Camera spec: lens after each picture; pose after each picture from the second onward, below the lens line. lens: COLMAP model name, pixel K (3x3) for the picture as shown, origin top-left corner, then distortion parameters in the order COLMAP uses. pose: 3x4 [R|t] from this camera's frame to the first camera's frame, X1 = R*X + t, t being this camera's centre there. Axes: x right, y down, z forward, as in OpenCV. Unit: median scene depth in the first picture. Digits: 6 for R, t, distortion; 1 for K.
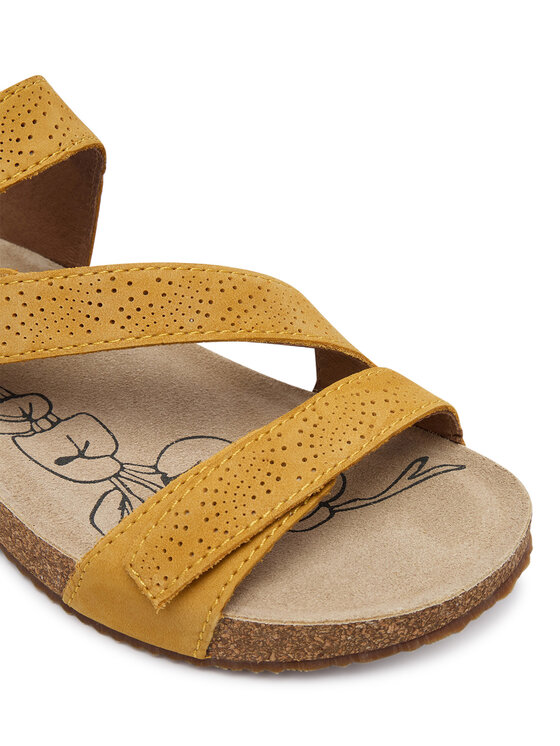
lens RADIAL K [[1333.2, 0, 280.0], [0, 1333.2, 373.0], [0, 0, 1]] dist [-0.044388, -0.187865]
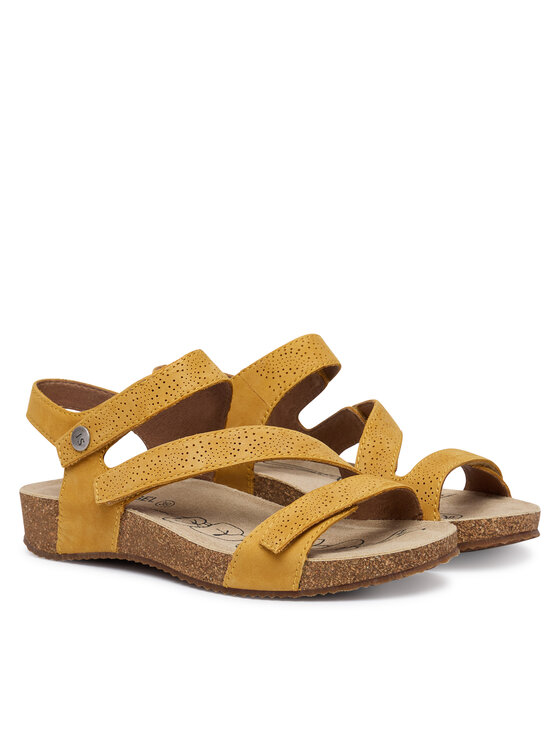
lens RADIAL K [[2299.7, 0, 280.0], [0, 2299.7, 373.0], [0, 0, 1]] dist [1.175721, 0.072217]
pose [[0.999497, -0.029127, 0.012548, -0.114932], [0.031690, 0.901342, -0.431947, 1.400810], [0.001272, 0.432128, 0.901811, -2.278440]]
